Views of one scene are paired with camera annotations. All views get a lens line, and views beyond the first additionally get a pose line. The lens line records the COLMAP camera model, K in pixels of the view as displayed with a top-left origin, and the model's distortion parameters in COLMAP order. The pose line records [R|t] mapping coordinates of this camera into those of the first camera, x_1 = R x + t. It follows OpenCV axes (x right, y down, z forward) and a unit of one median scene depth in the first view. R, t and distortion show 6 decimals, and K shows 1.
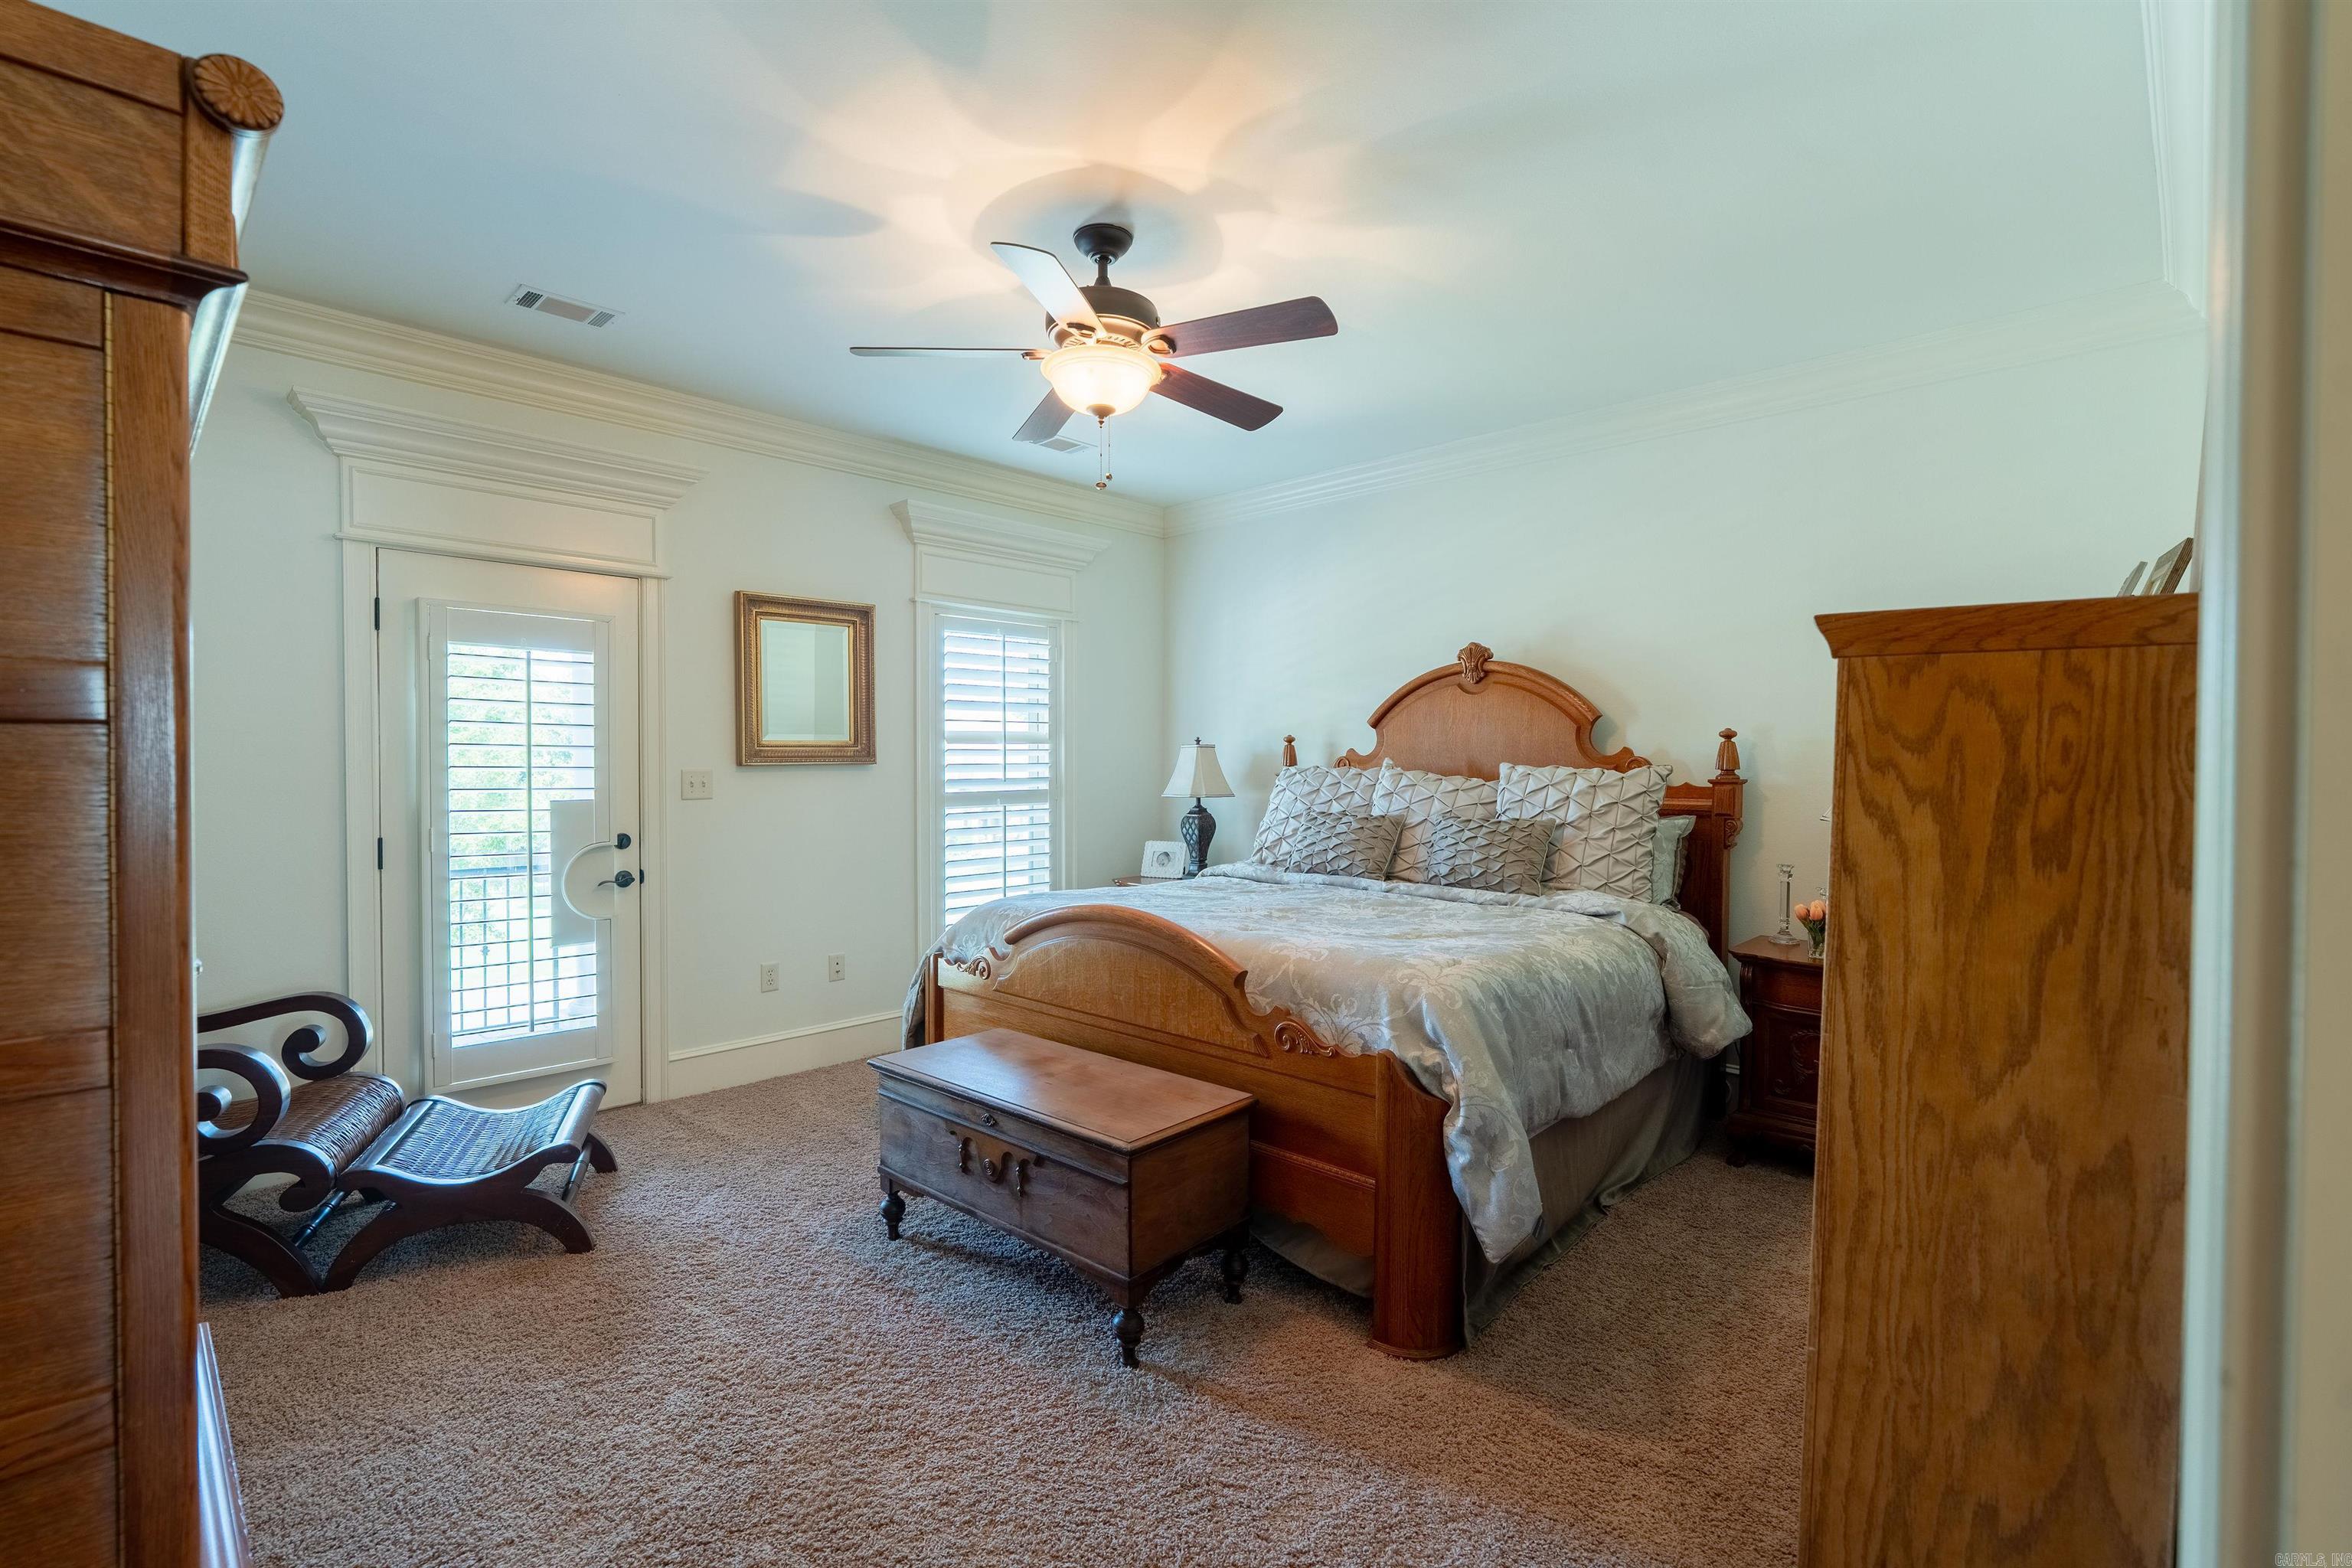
lens RADIAL K [[1054.6, 0, 1176.0], [0, 1054.6, 784.0], [0, 0, 1]] dist [-0.004169, -0.000197]
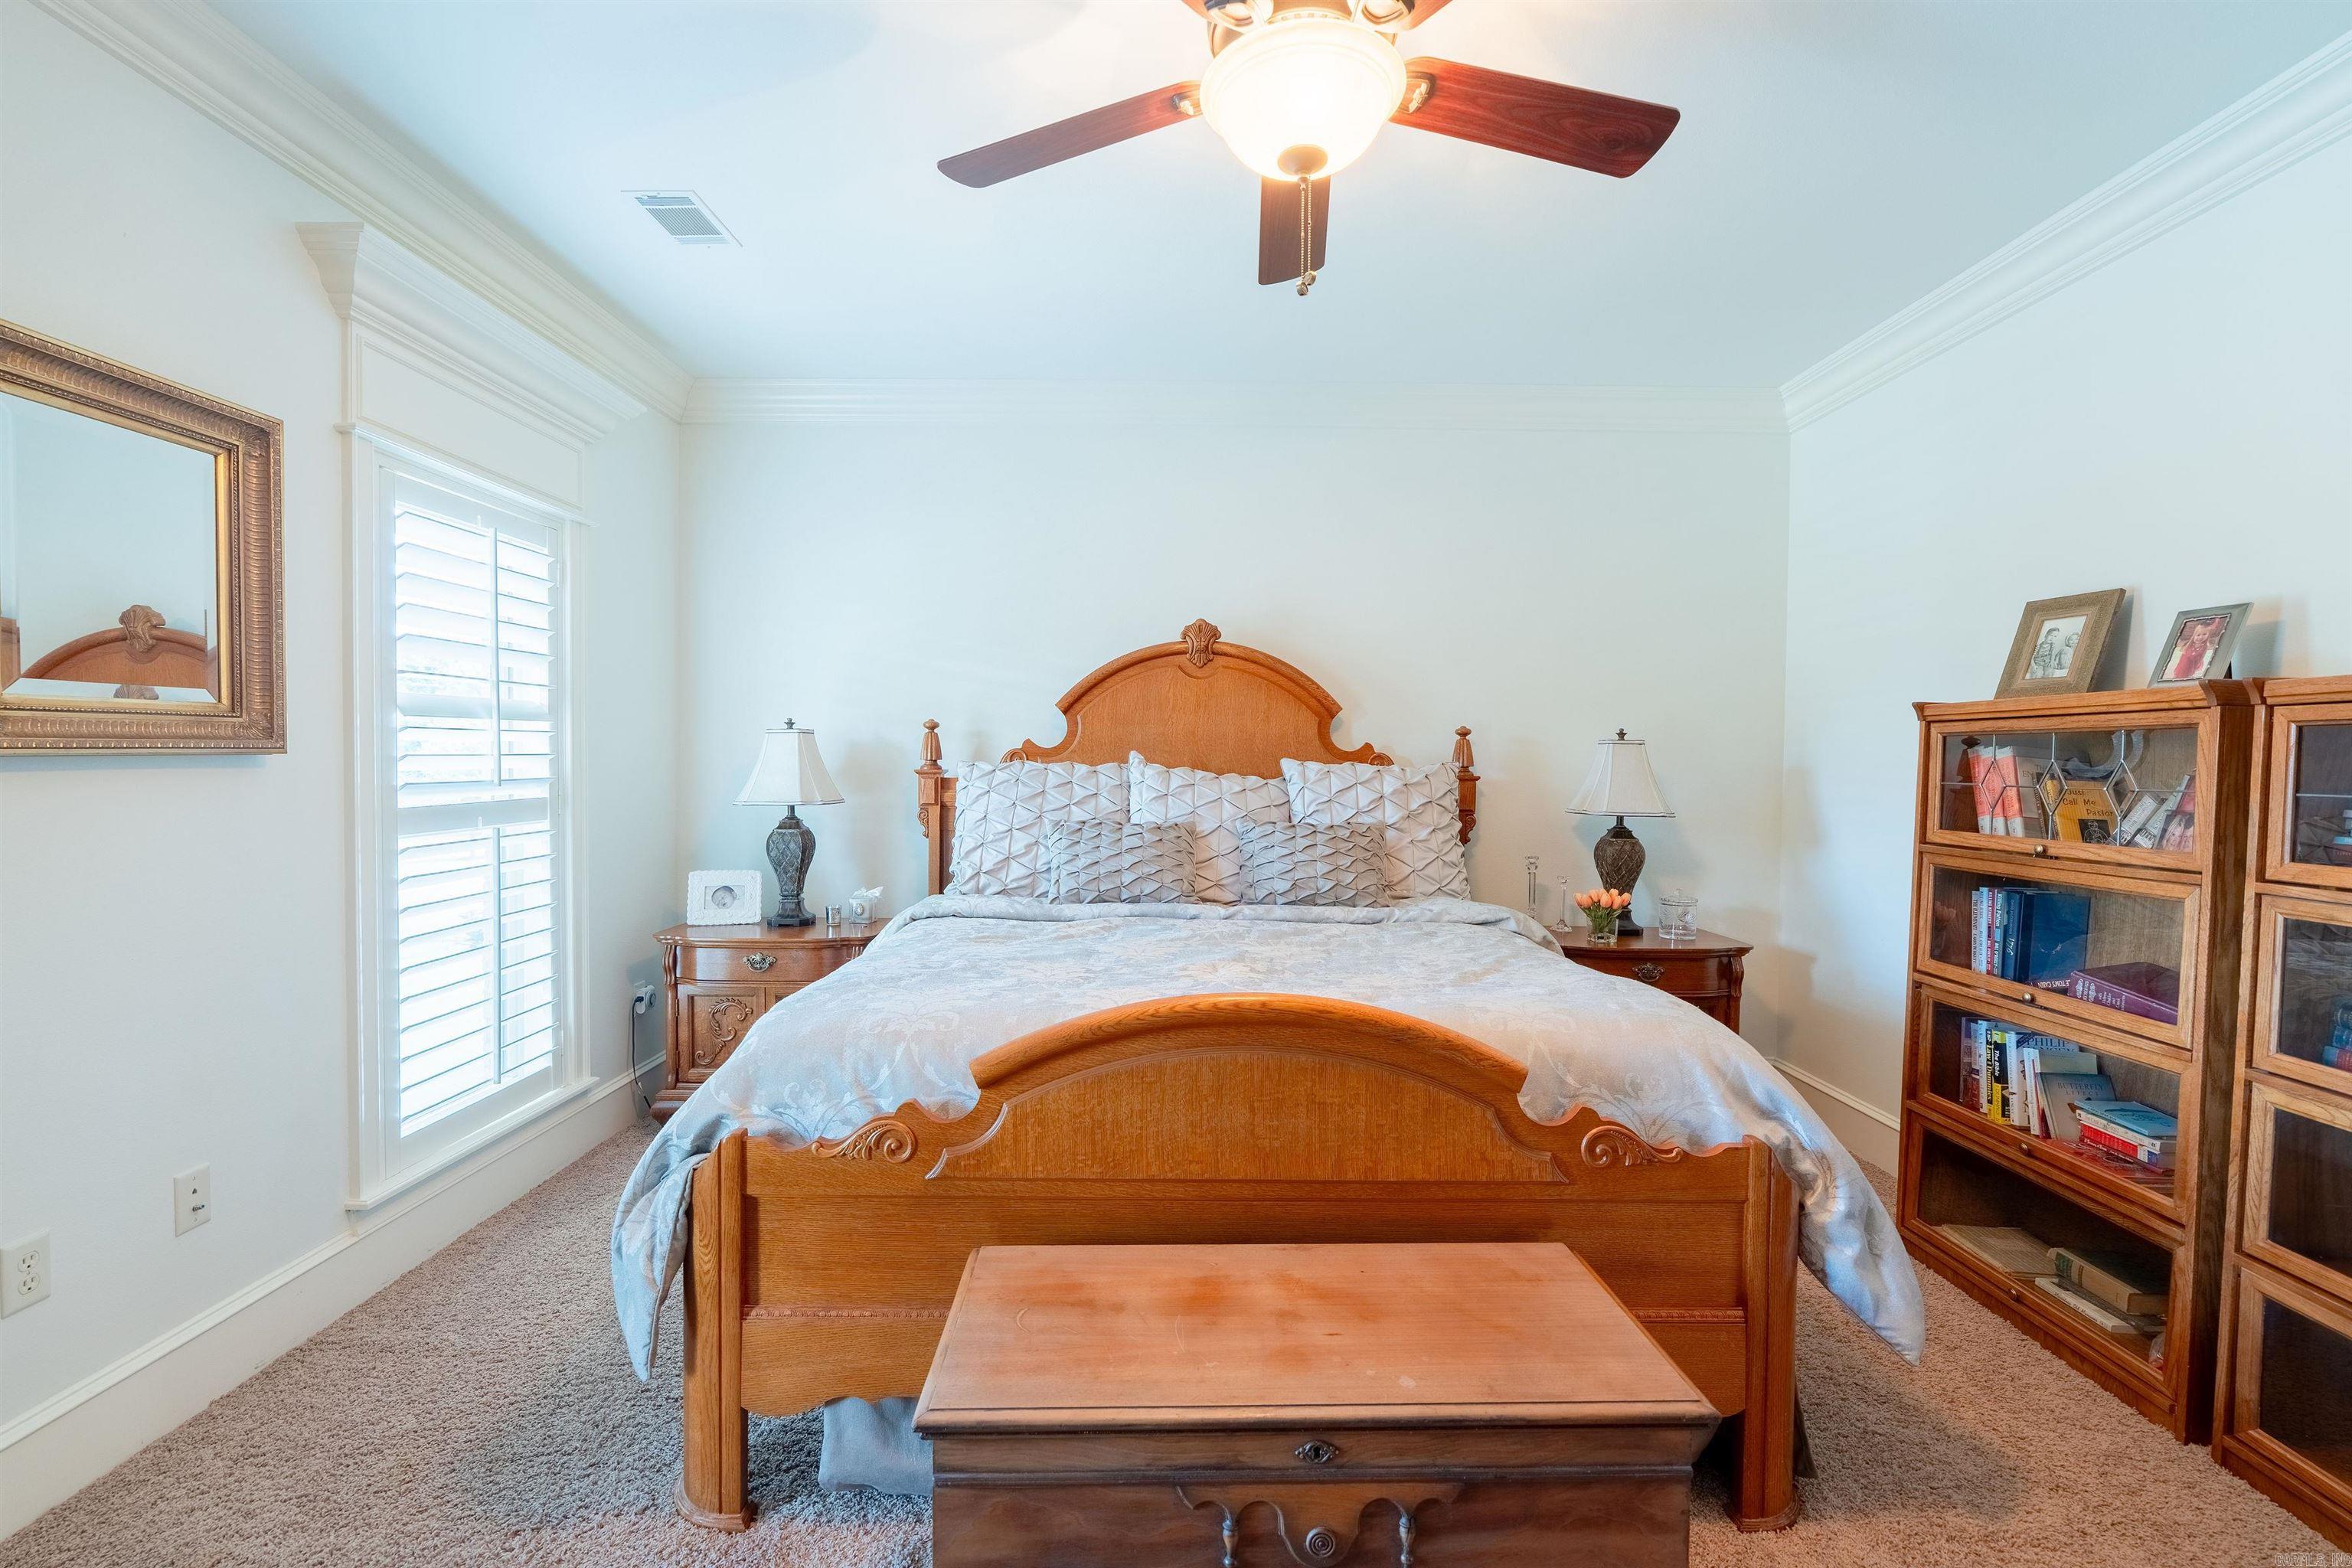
lens RADIAL K [[1054.6, 0, 1176.0], [0, 1054.6, 784.0], [0, 0, 1]] dist [-0.004169, -0.000197]
pose [[0.724857, -0.011873, 0.688797, -0.333089], [0.006262, 0.999924, 0.010647, -0.008129], [-0.688871, -0.003404, 0.724876, 0.387891]]
